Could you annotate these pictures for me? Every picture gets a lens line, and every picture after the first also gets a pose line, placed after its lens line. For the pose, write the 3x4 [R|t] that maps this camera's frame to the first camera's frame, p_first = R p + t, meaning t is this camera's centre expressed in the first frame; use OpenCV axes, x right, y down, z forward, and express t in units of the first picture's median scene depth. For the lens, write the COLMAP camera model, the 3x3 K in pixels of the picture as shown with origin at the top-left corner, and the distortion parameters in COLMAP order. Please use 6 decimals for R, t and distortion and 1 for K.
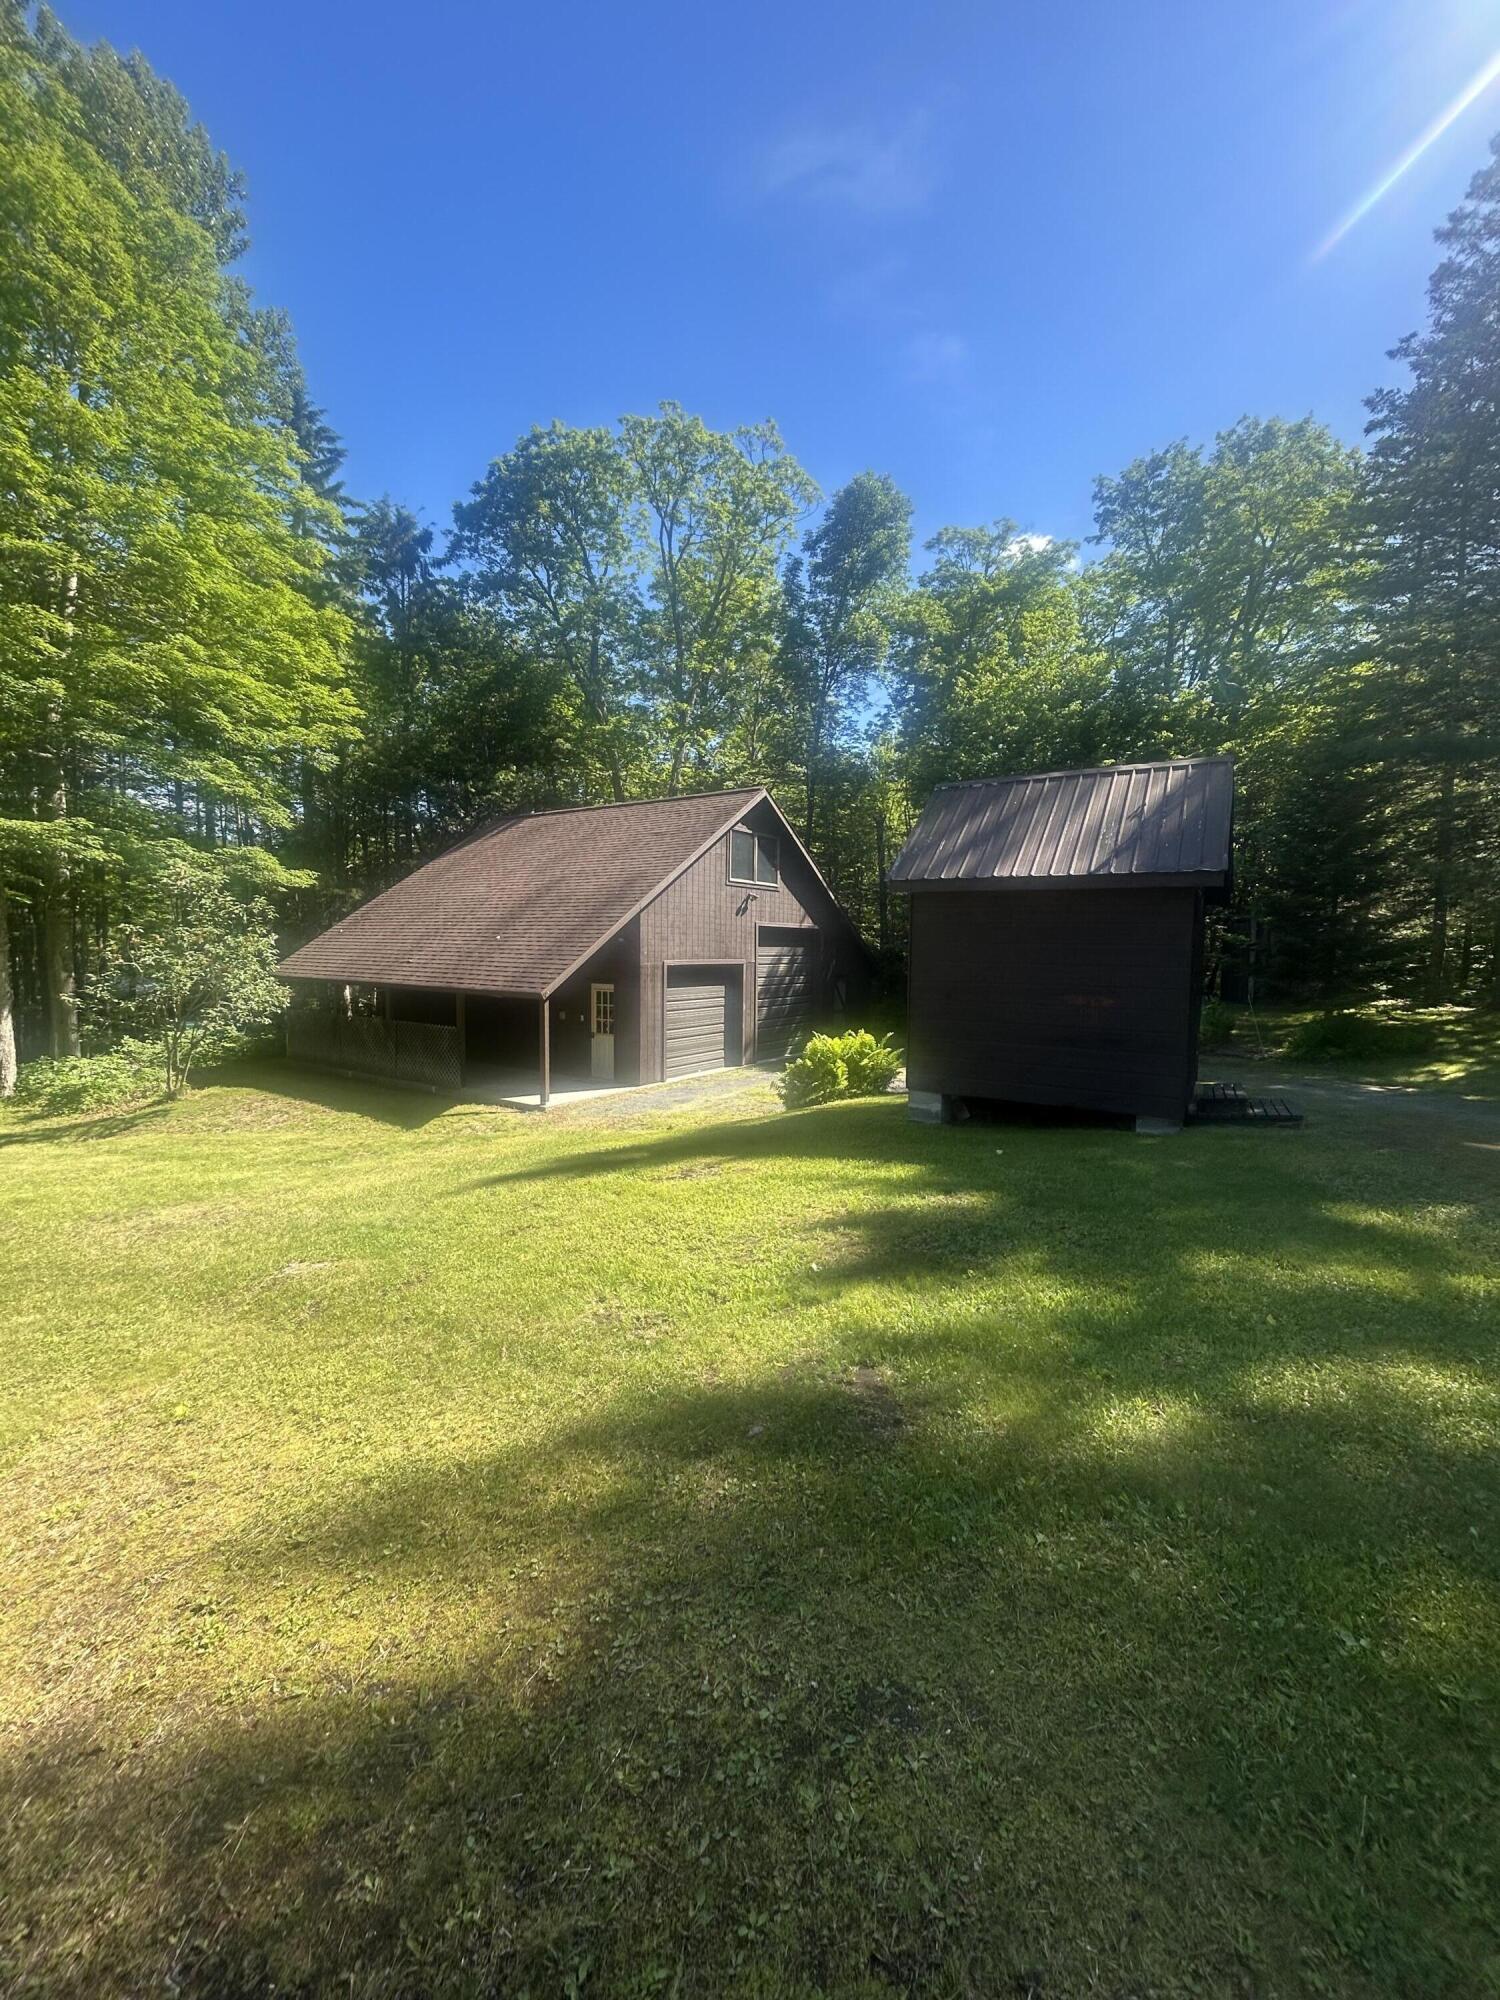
lens RADIAL K [[804.4, 0, 750.0], [0, 804.4, 1000.0], [0, 0, 1]] dist [-0.013007, 0.010206]
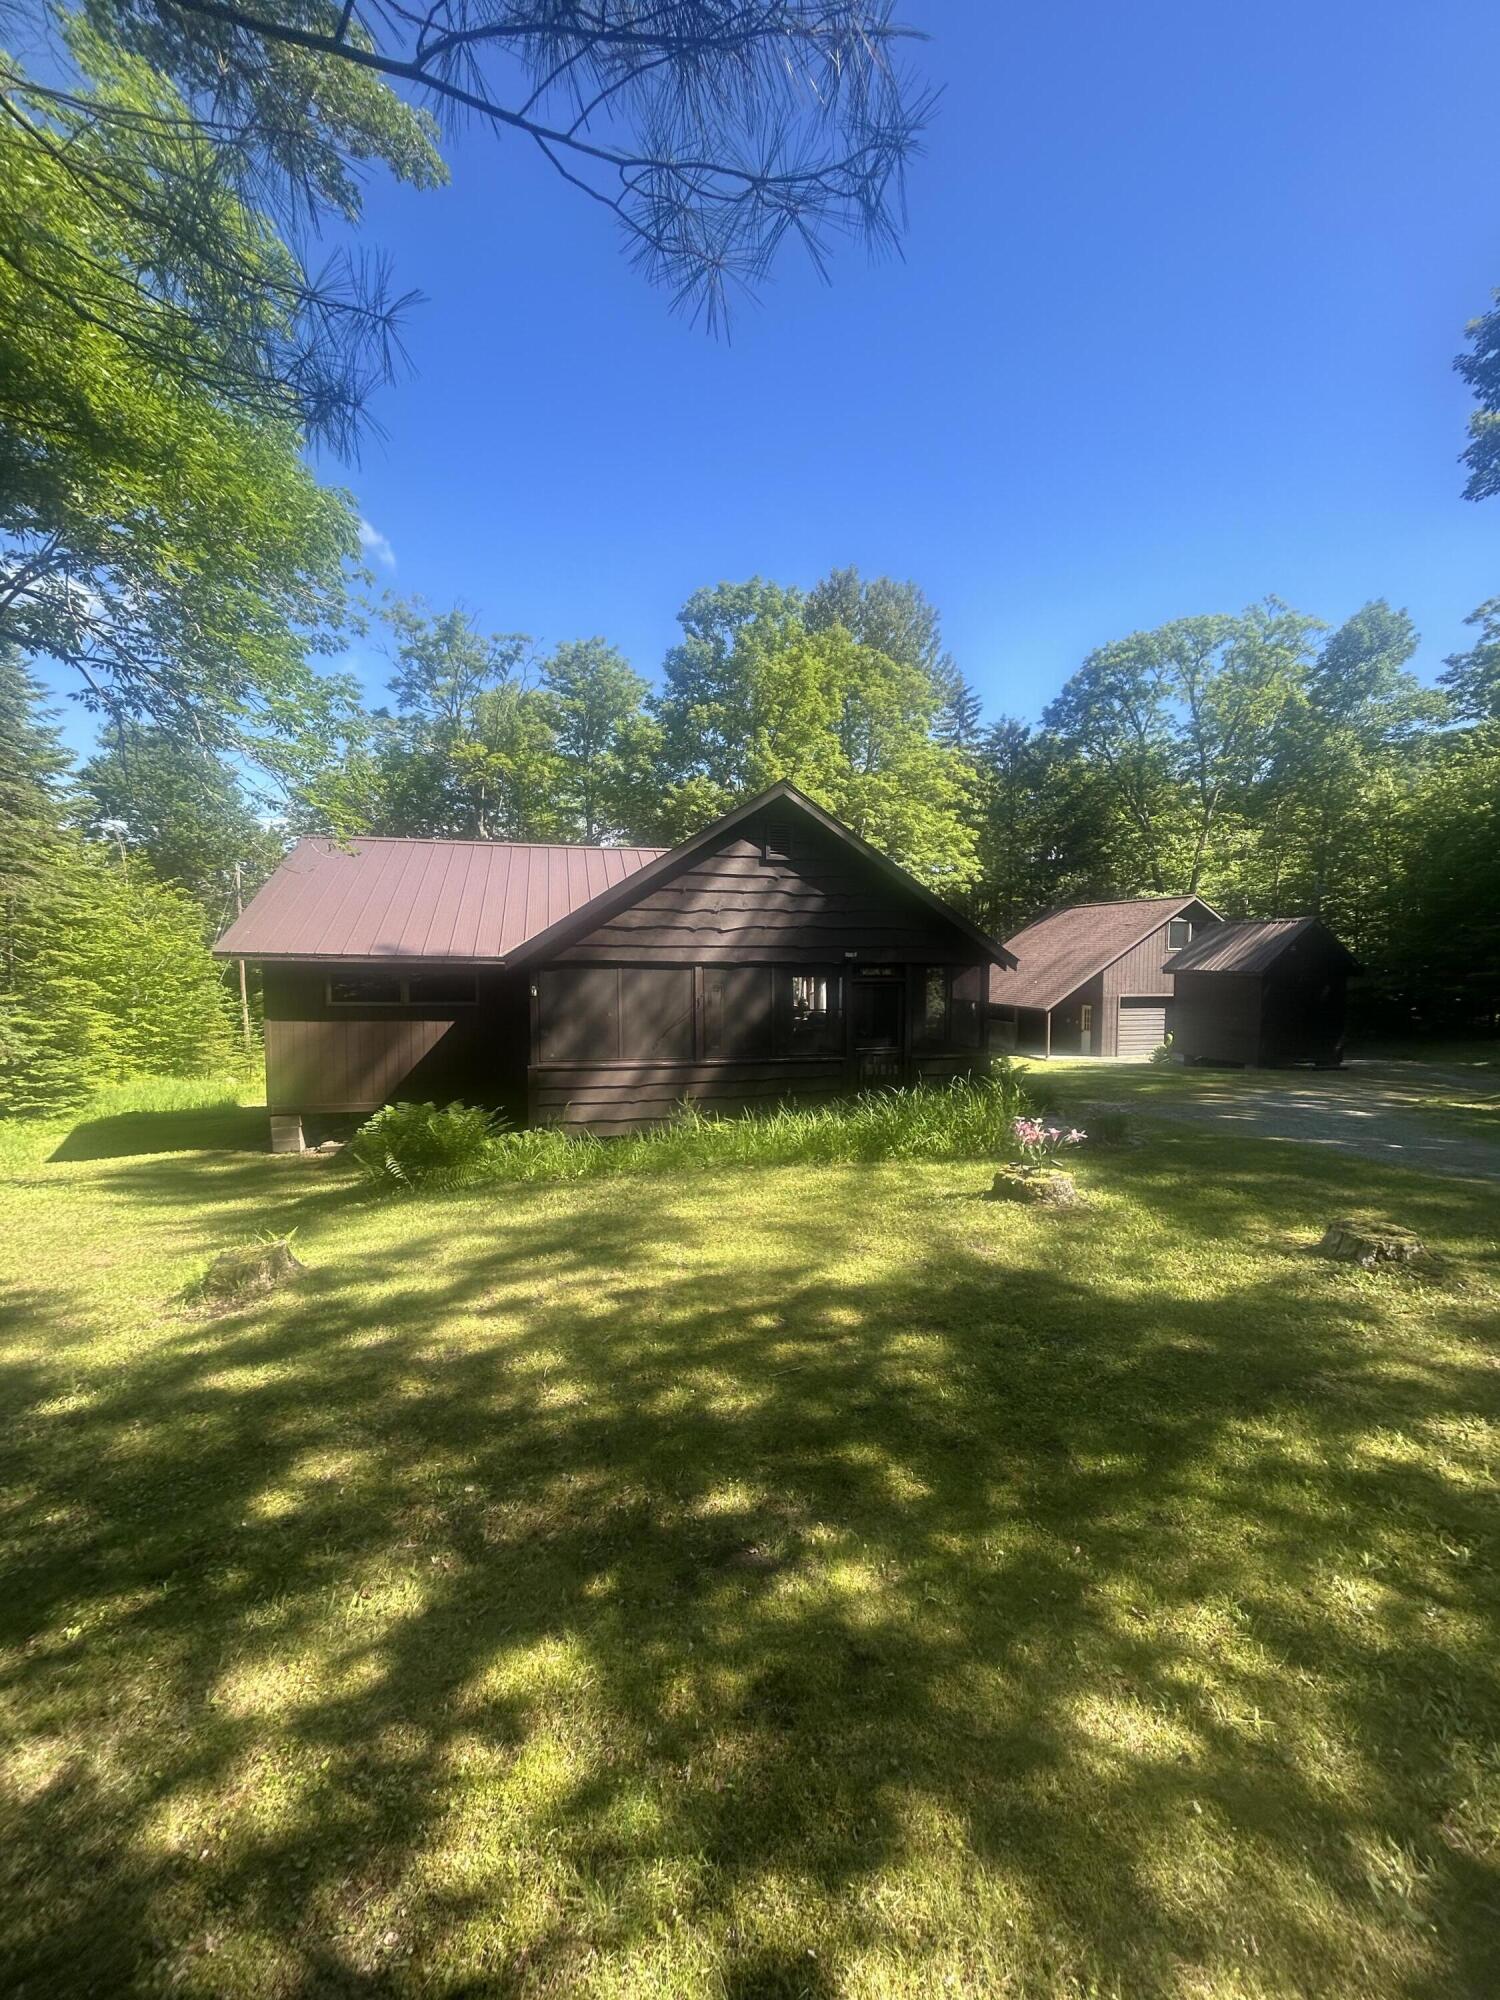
lens RADIAL K [[804.4, 0, 750.0], [0, 804.4, 1000.0], [0, 0, 1]] dist [-0.013007, 0.010206]
pose [[0.732852, 0.025740, -0.679901, 0.488150], [-0.037739, 0.999284, -0.002847, 0.002983], [0.679340, 0.027745, 0.733299, -0.898908]]
